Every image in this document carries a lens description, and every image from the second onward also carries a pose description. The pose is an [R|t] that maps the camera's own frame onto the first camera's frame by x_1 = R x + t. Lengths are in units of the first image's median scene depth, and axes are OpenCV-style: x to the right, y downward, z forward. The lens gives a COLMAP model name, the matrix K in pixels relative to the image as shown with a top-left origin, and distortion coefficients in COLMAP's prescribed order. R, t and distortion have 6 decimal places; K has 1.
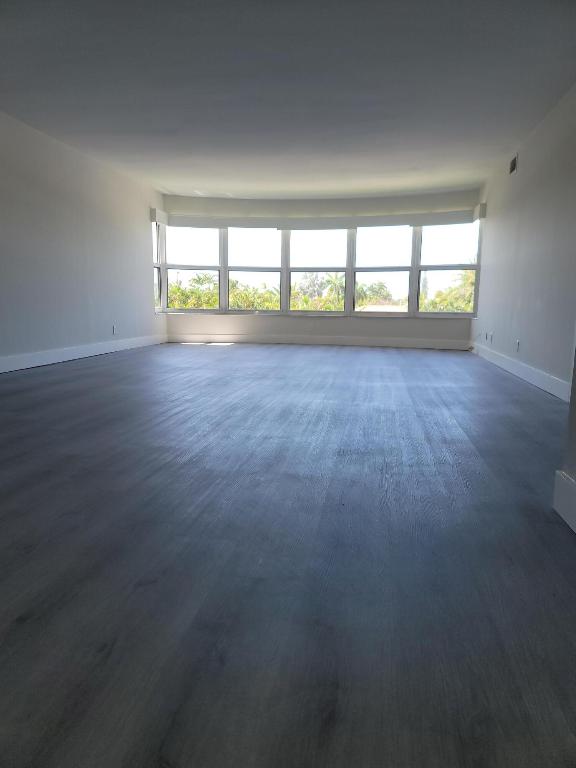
lens RADIAL K [[556.4, 0, 285.2], [0, 556.4, 381.2], [0, 0, 1]] dist [0.084671, -0.077545]
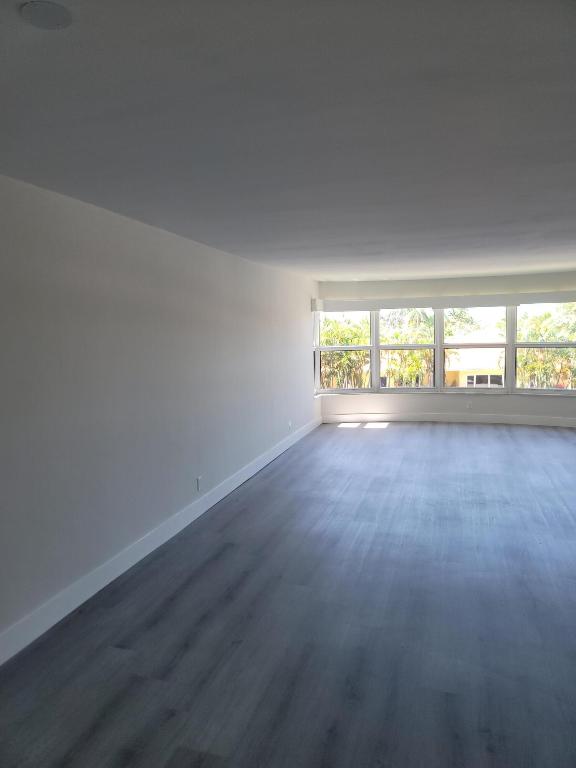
lens RADIAL K [[556.4, 0, 285.2], [0, 556.4, 381.2], [0, 0, 1]] dist [0.084671, -0.077545]
pose [[0.990651, -0.023123, -0.134444, -0.163587], [0.016606, 0.998641, -0.049397, -0.114904], [0.135403, 0.046703, 0.989689, -0.012034]]
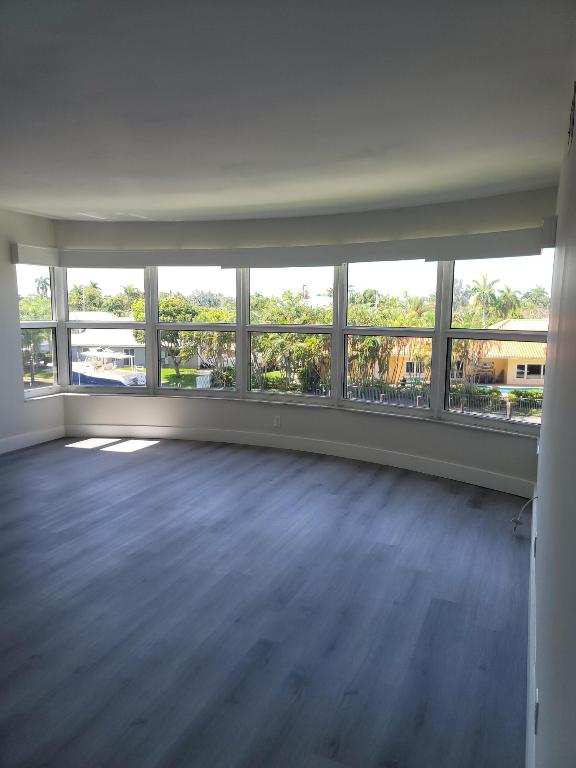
lens RADIAL K [[556.4, 0, 285.2], [0, 556.4, 381.2], [0, 0, 1]] dist [0.084671, -0.077545]
pose [[0.967701, 0.028128, -0.250525, 0.249688], [-0.031730, 0.999443, -0.010349, -0.162373], [0.250095, 0.017964, 0.968055, 0.480899]]
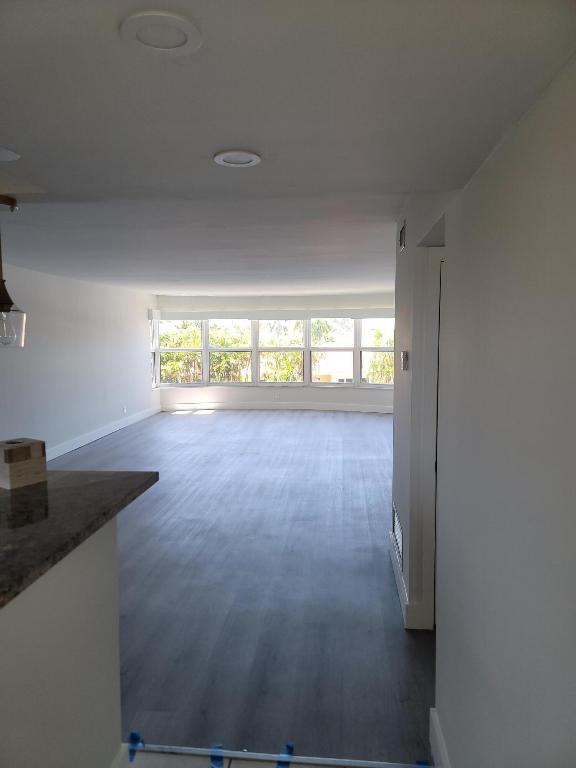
lens RADIAL K [[550.1, 0, 288.0], [0, 550.1, 384.0], [0, 0, 1]] dist [-0.001951, -0.000411]
pose [[0.997720, -0.024476, 0.062899, -0.006985], [0.027545, 0.998449, -0.048386, -0.075411], [-0.061617, 0.050008, 0.996846, -0.269120]]
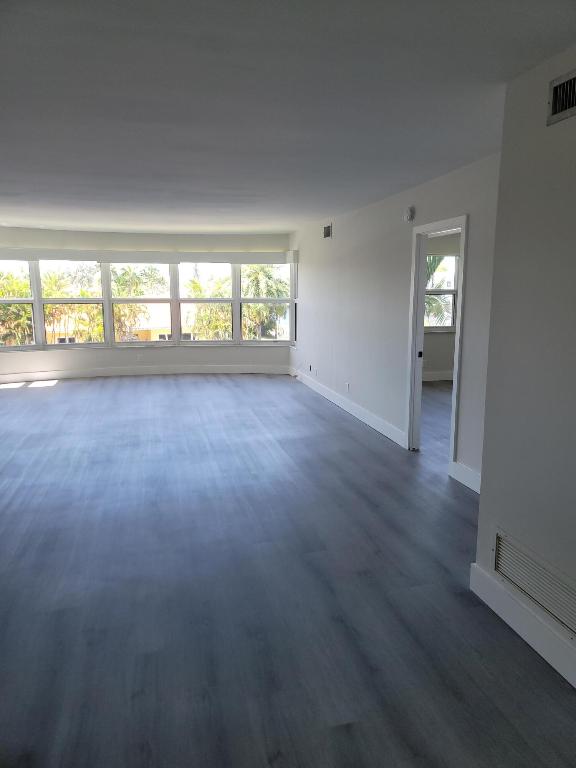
lens RADIAL K [[556.4, 0, 285.2], [0, 556.4, 381.2], [0, 0, 1]] dist [0.084671, -0.077545]
pose [[0.922089, -0.081481, 0.378303, -0.115021], [0.070096, 0.996578, 0.043795, -0.097826], [-0.380577, -0.013865, 0.924645, -0.041773]]
